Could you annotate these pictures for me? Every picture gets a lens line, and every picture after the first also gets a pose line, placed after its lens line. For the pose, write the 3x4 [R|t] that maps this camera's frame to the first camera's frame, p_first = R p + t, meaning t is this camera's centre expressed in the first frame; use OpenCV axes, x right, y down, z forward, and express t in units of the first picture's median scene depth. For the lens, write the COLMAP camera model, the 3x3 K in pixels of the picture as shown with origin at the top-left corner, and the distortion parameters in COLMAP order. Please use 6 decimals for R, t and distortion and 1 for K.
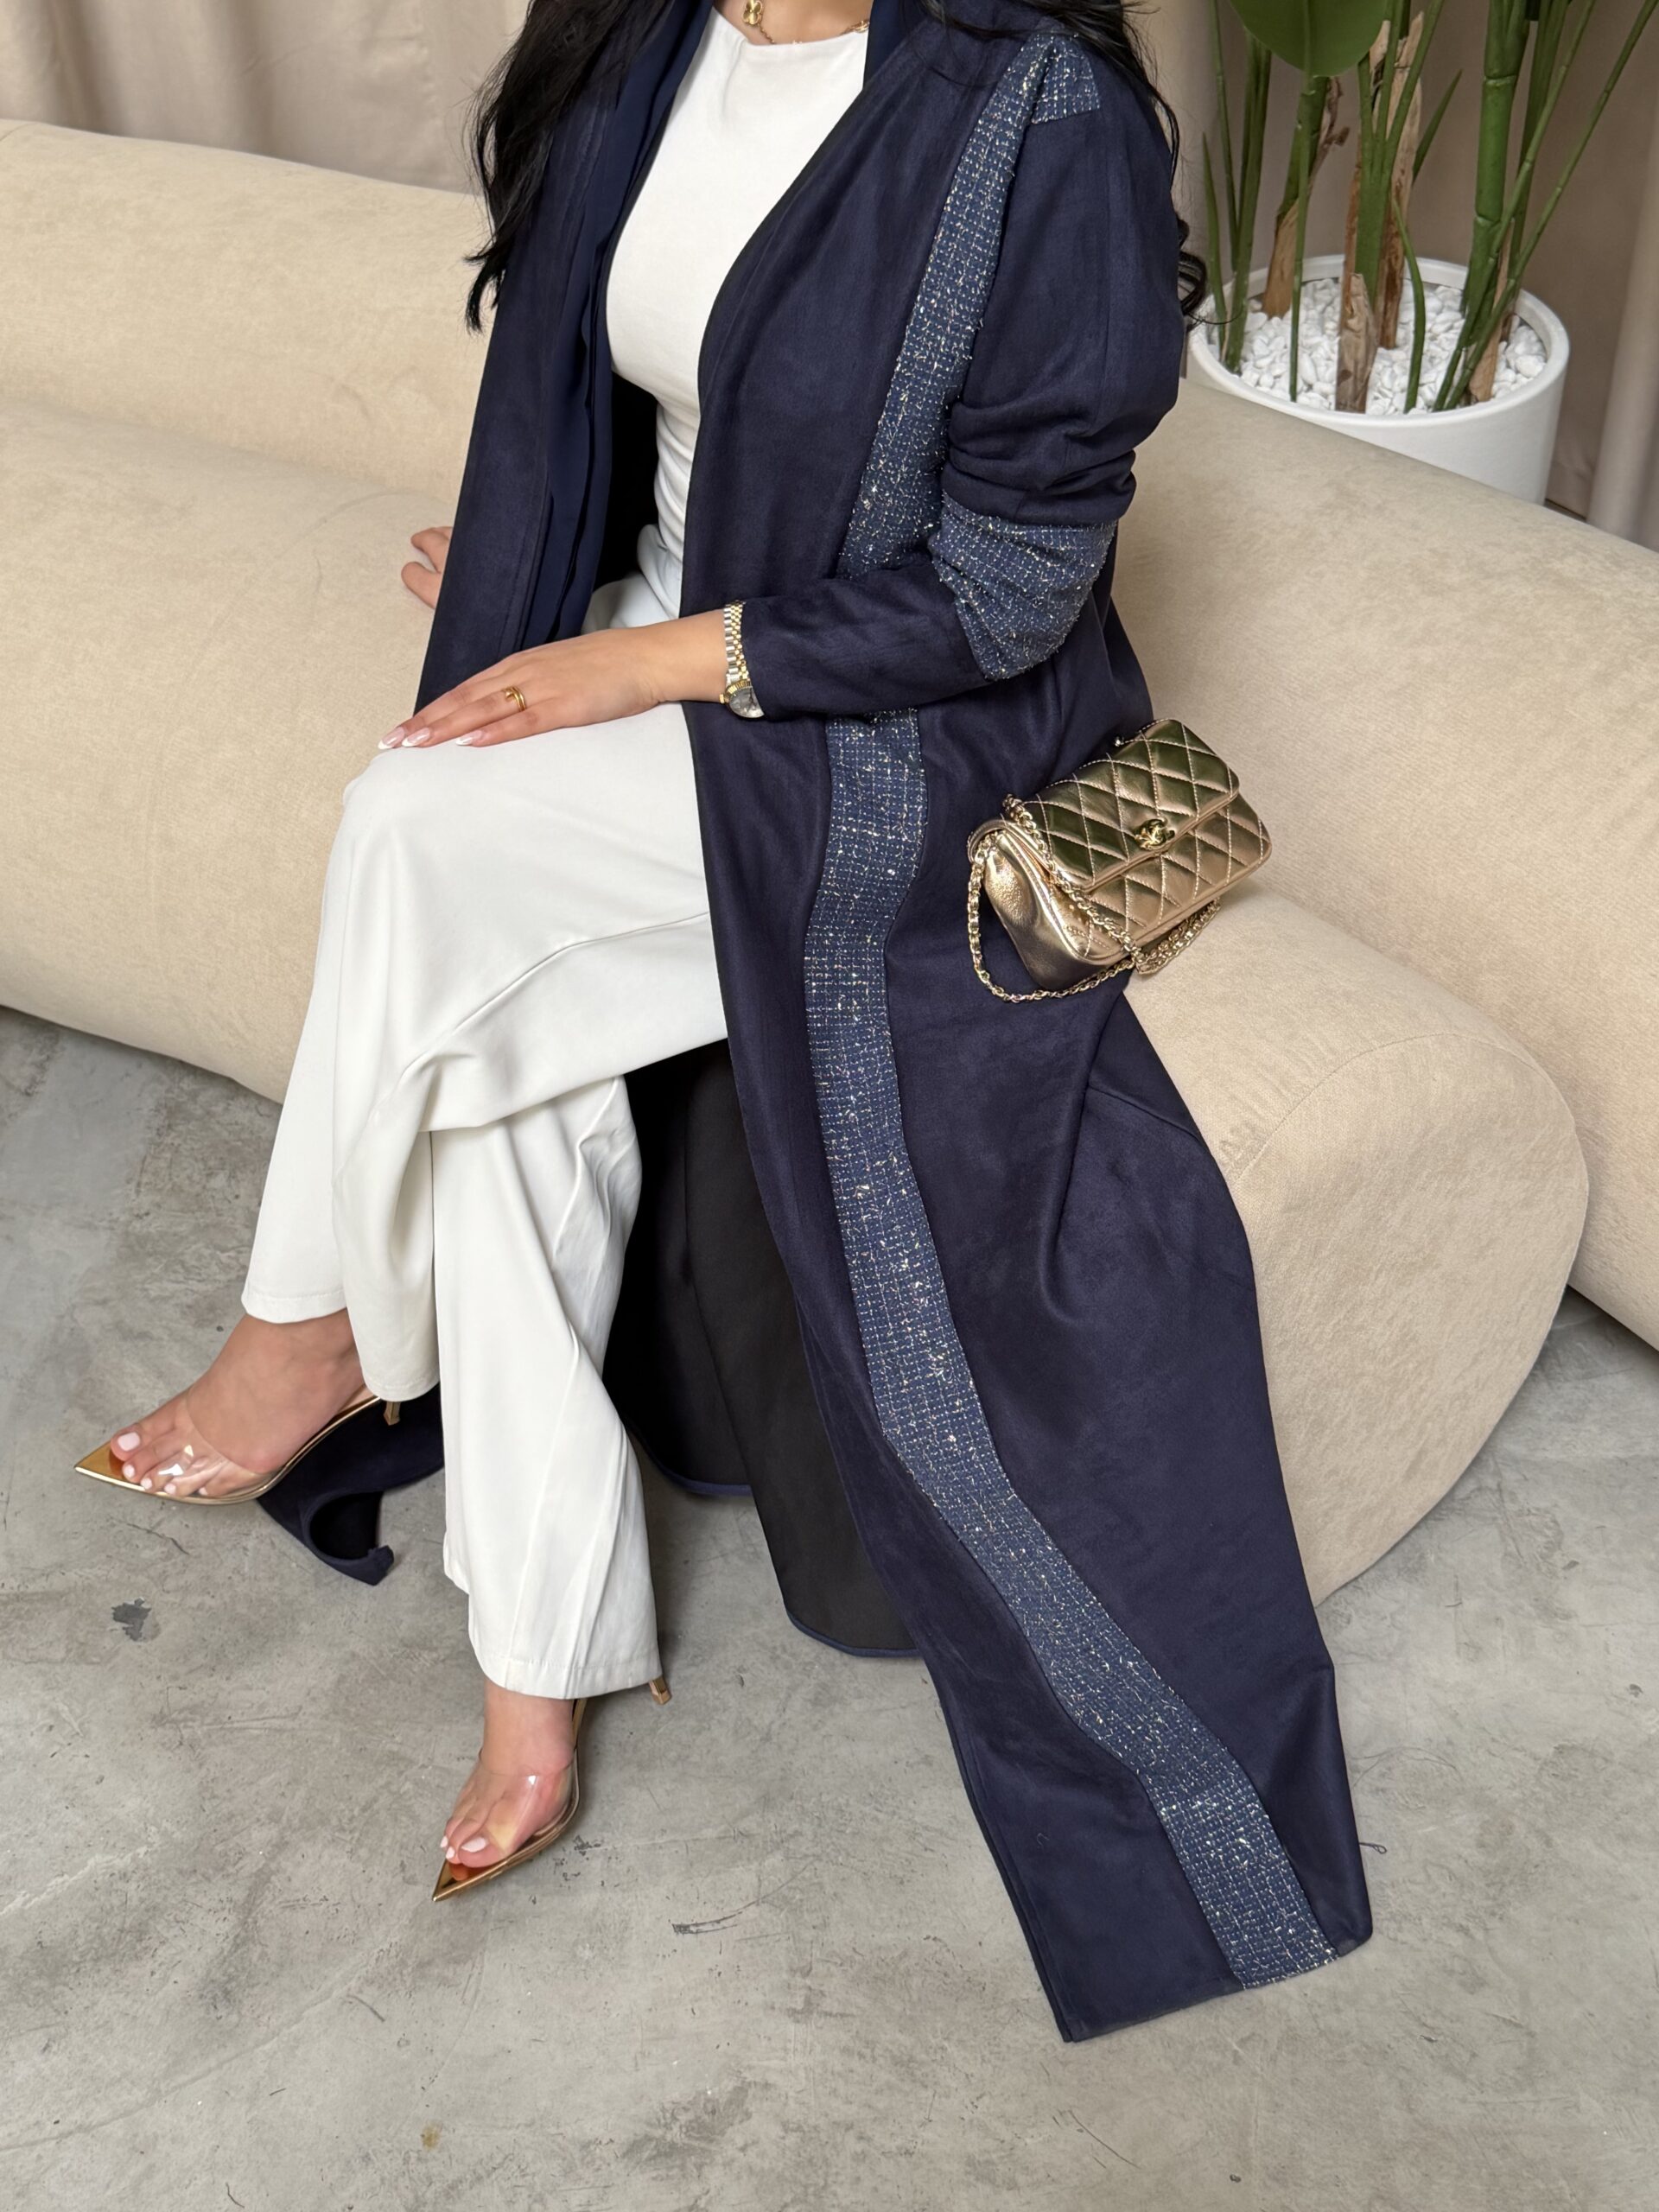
lens RADIAL K [[2760.1, 0, 837.9], [0, 2760.1, 1139.5], [0, 0, 1]] dist [0.085775, 0.000000]
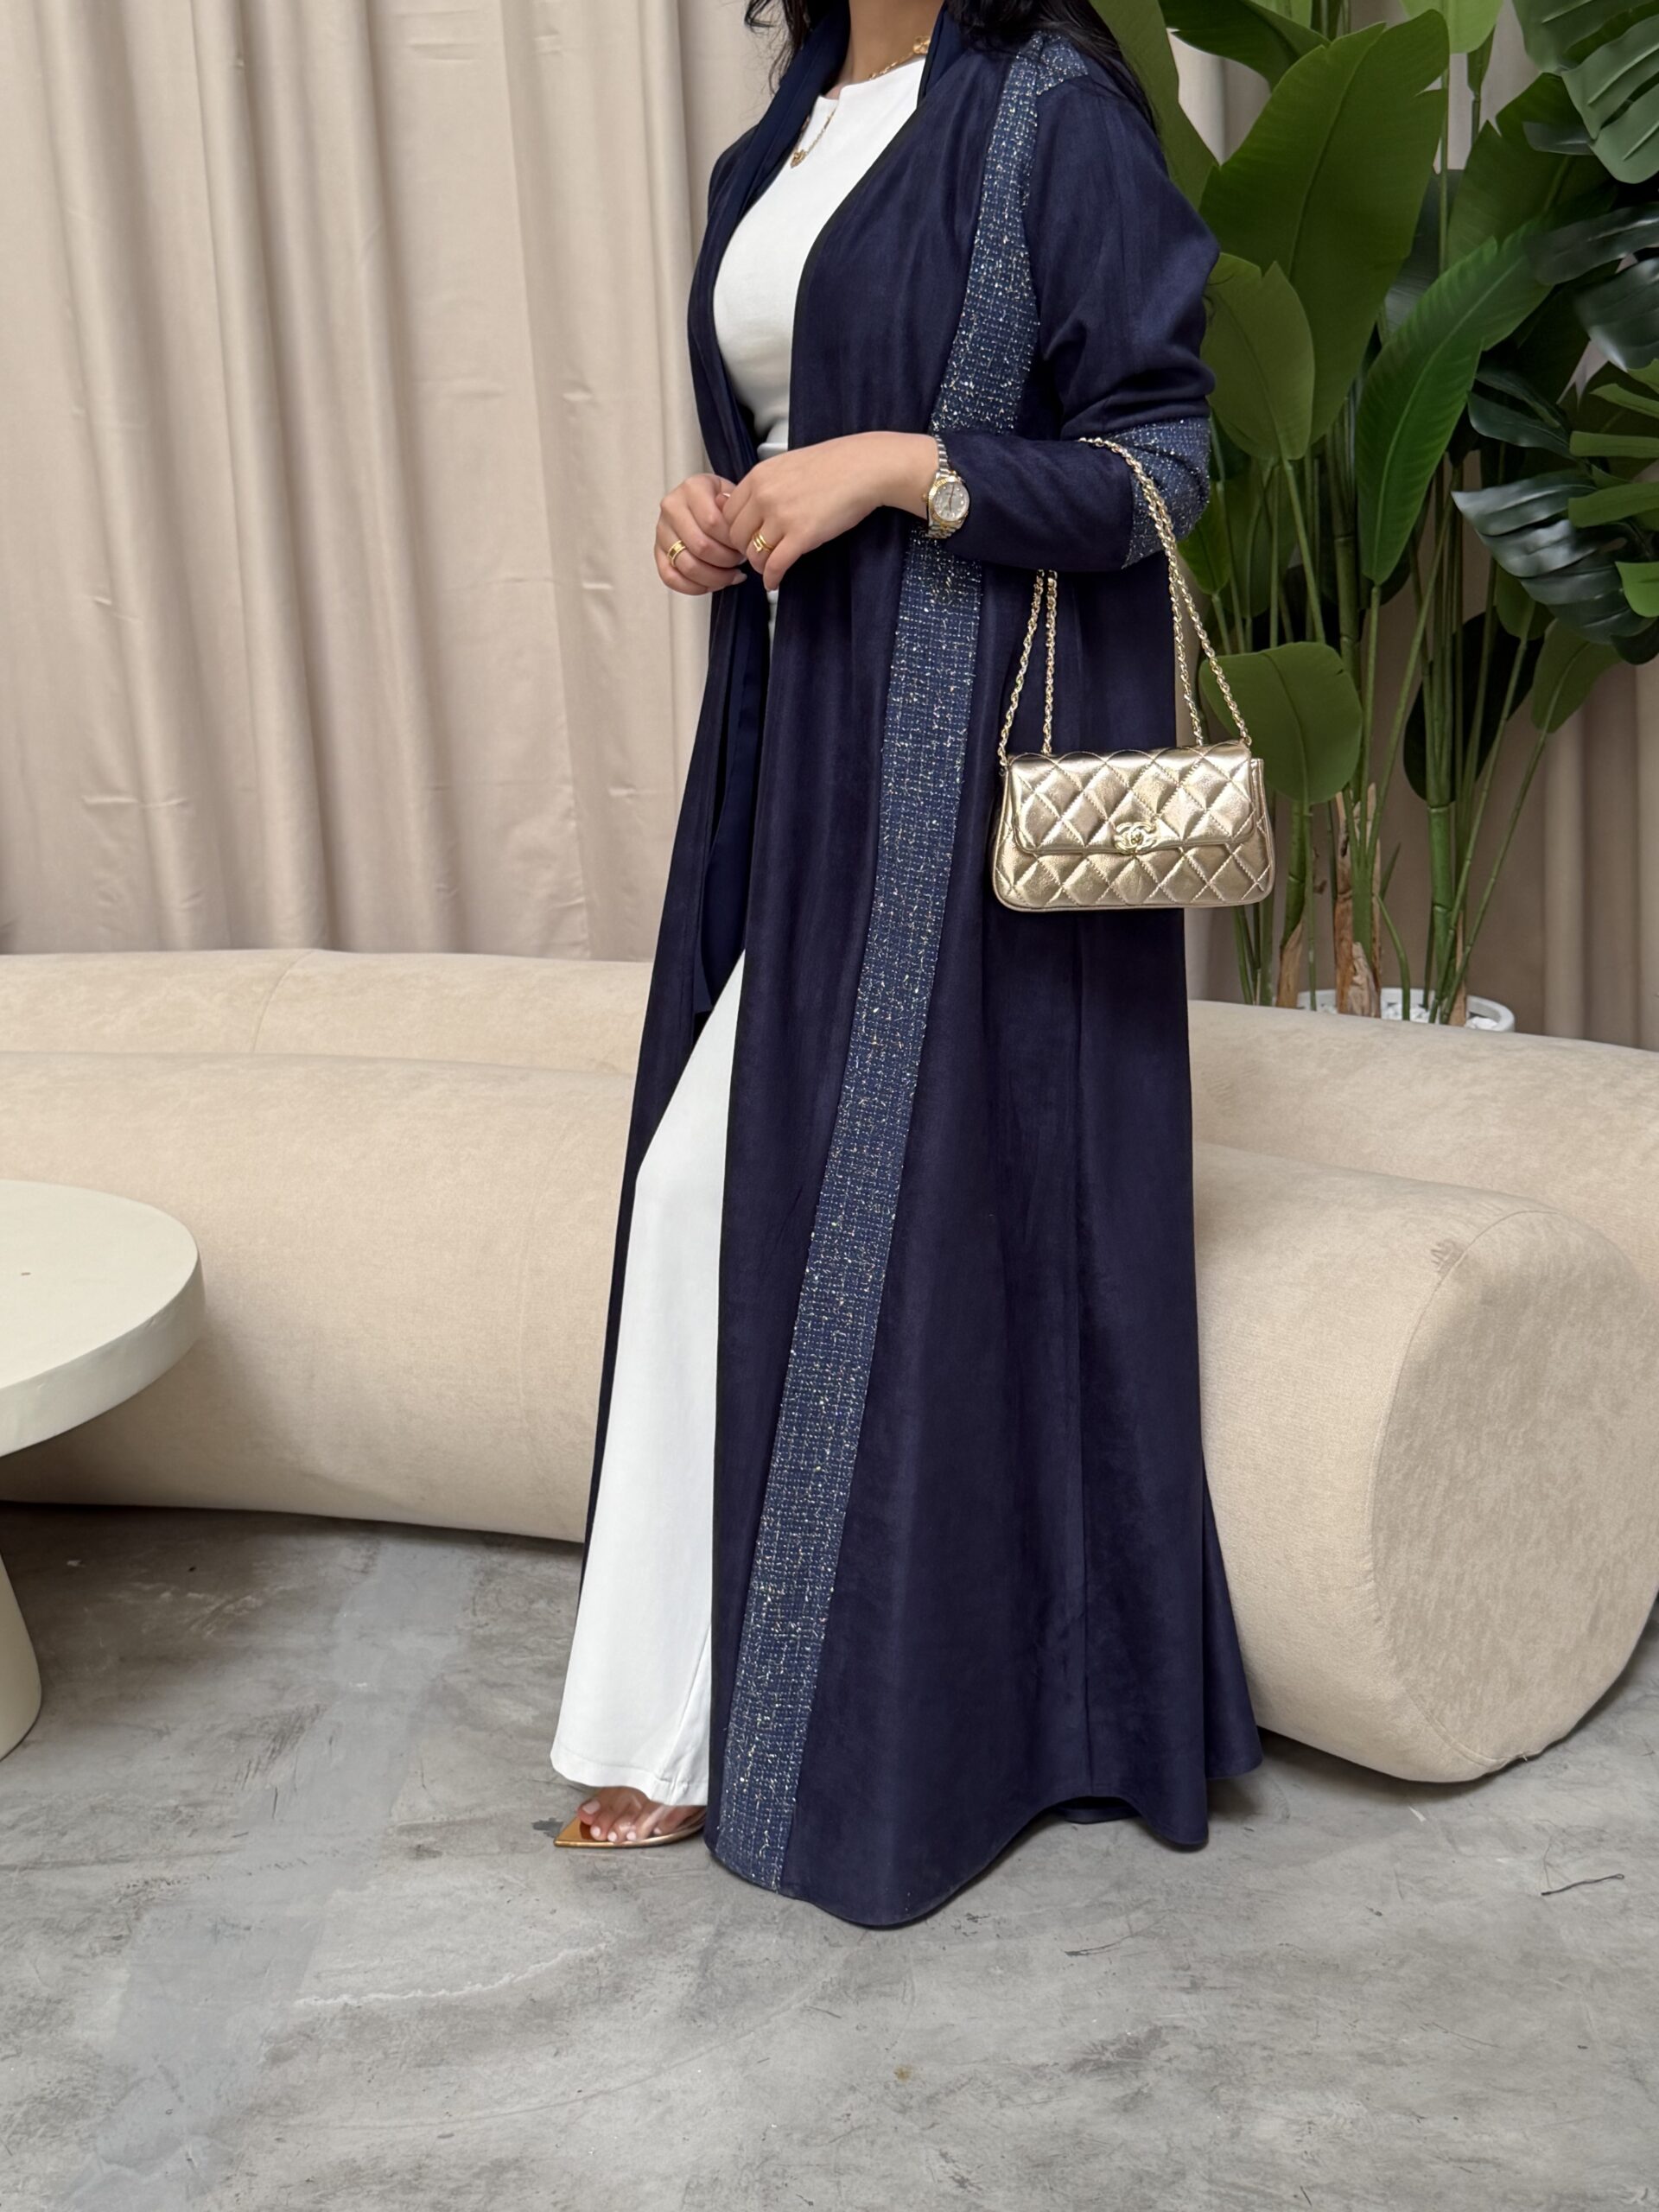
lens RADIAL K [[2870.0, 0, 847.1], [0, 2870.0, 1124.9], [0, 0, 1]] dist [0.116310, 0.000000]
pose [[0.996041, -0.038651, 0.080049, -0.229939], [0.071556, 0.882909, -0.464061, 0.521233], [-0.052739, 0.467951, 0.882179, -0.242651]]
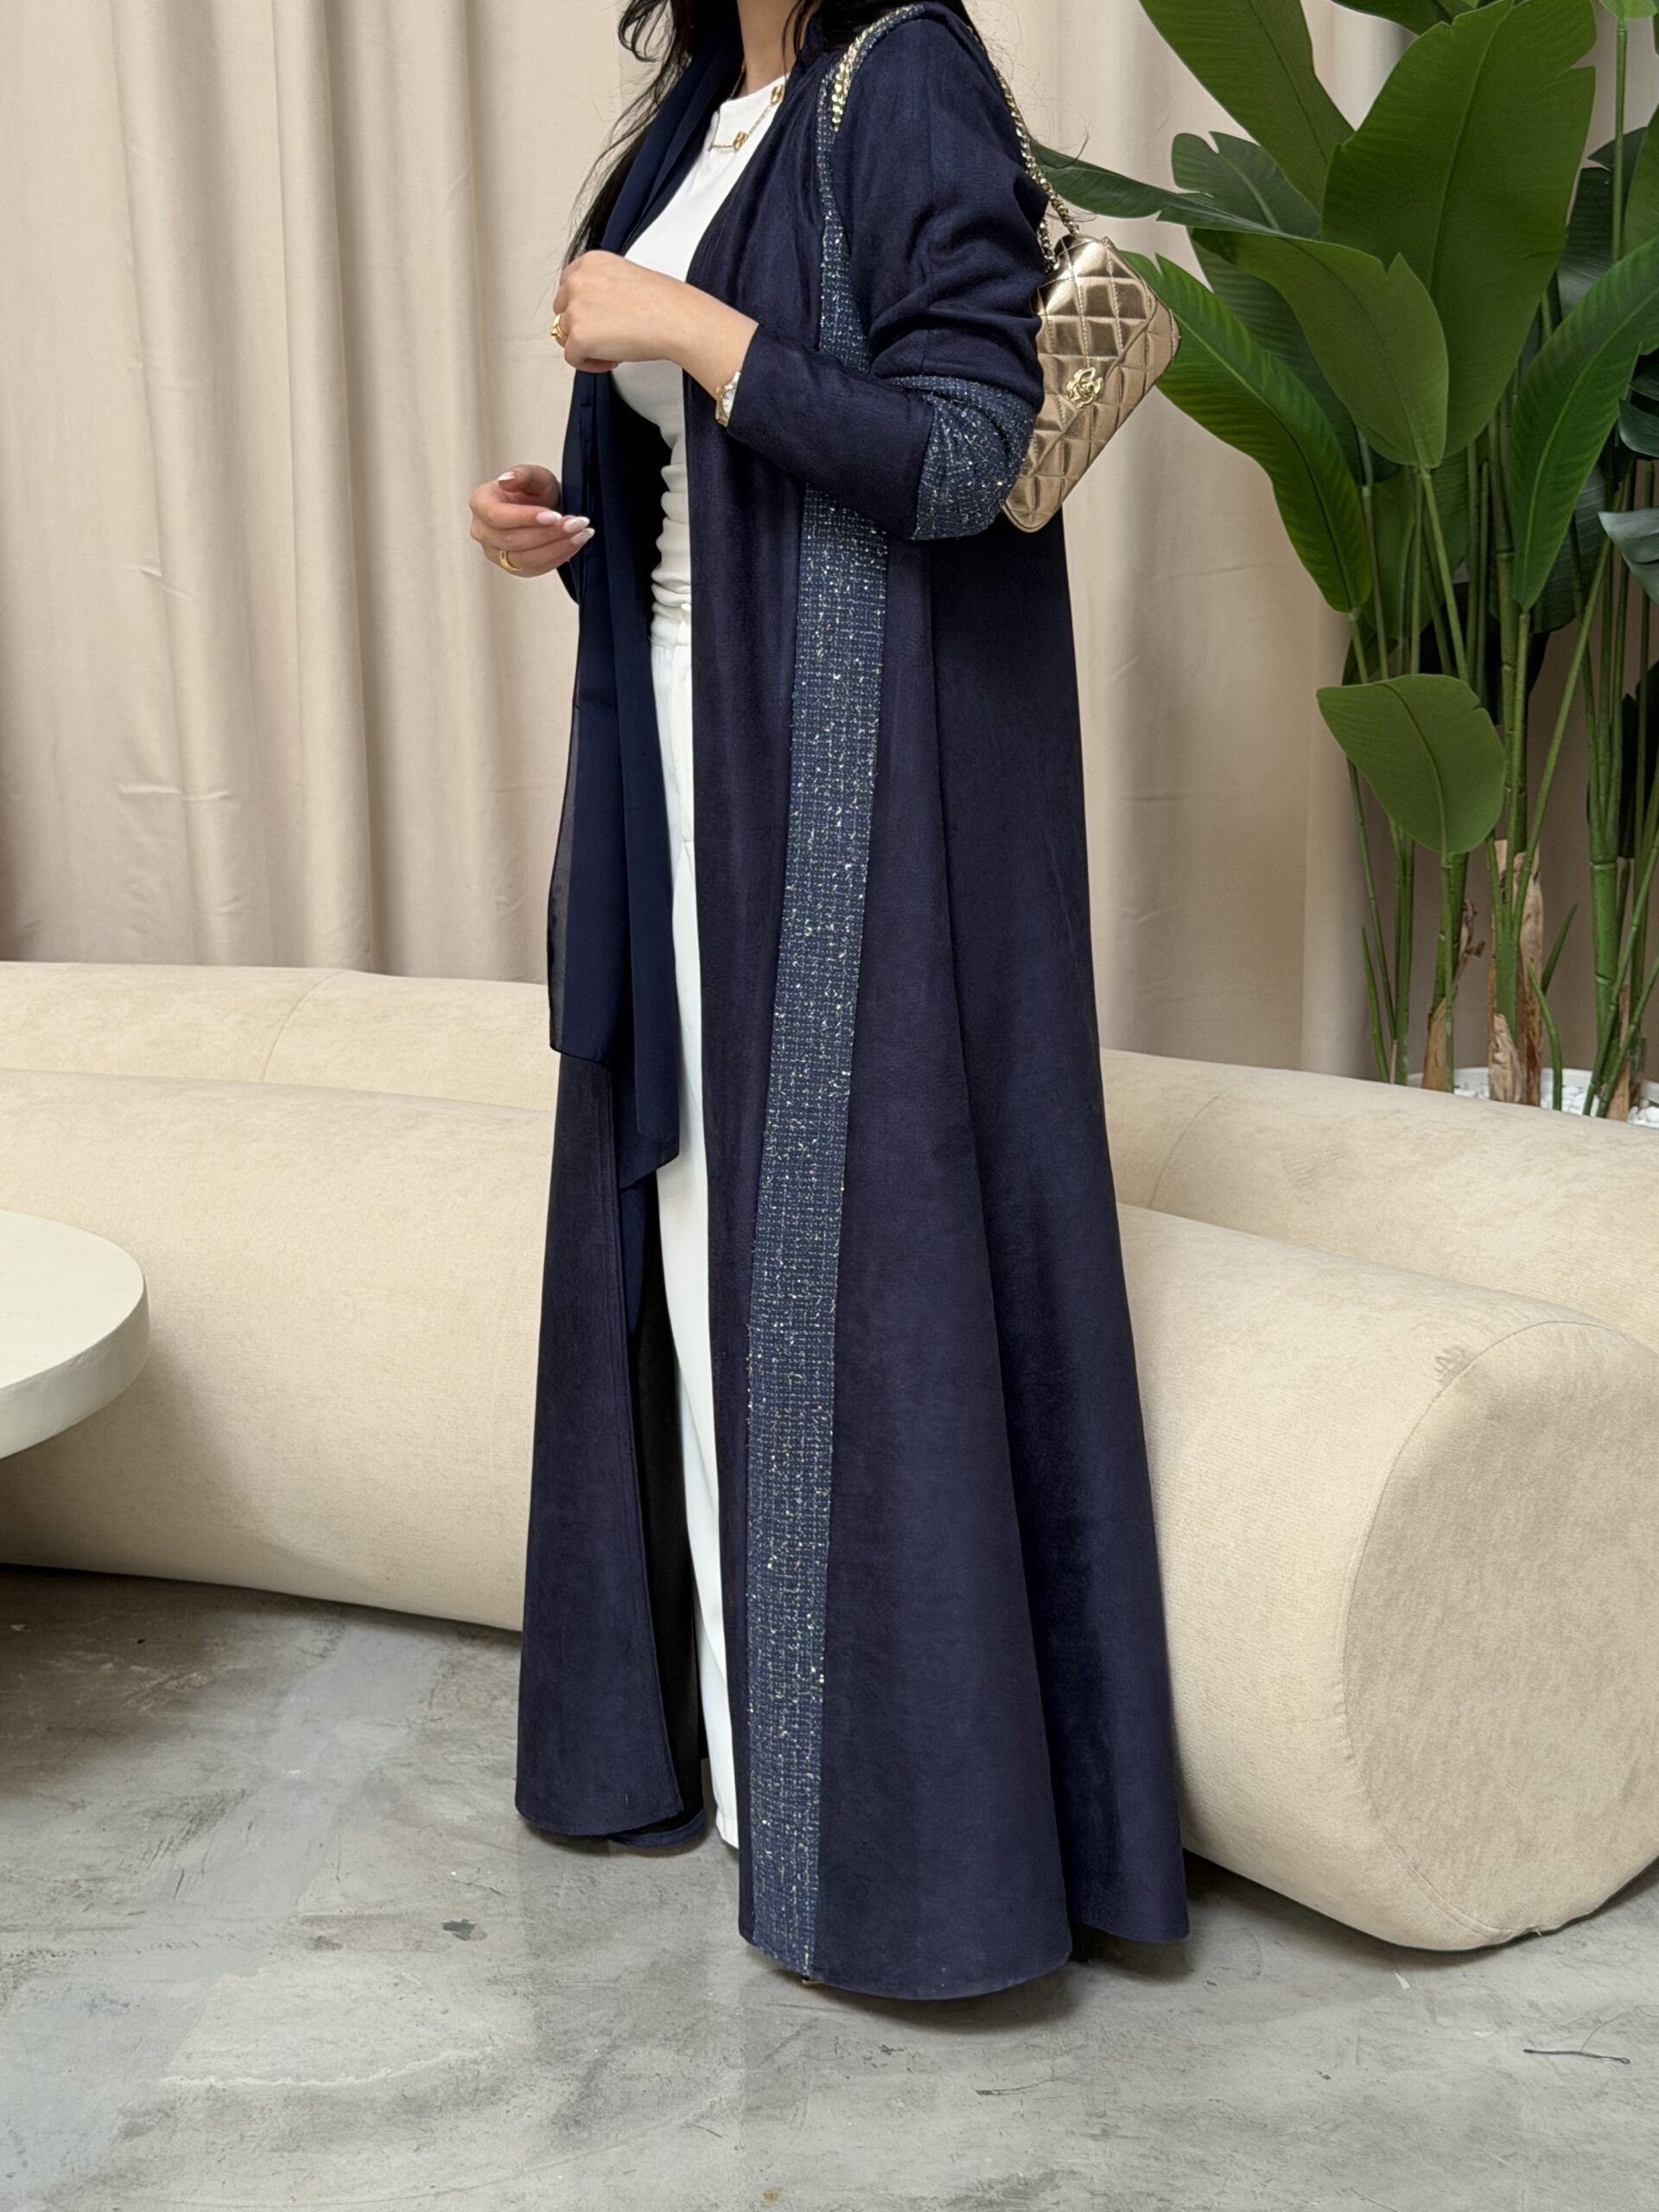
lens RADIAL K [[3624.5, 0, 805.8], [0, 3624.5, 1113.8], [0, 0, 1]] dist [0.142222, 0.000000]
pose [[0.999670, 0.011201, -0.023117, -0.094583], [-0.021067, 0.872420, -0.488303, 0.633100], [0.014699, 0.488629, 0.872368, -0.436858]]
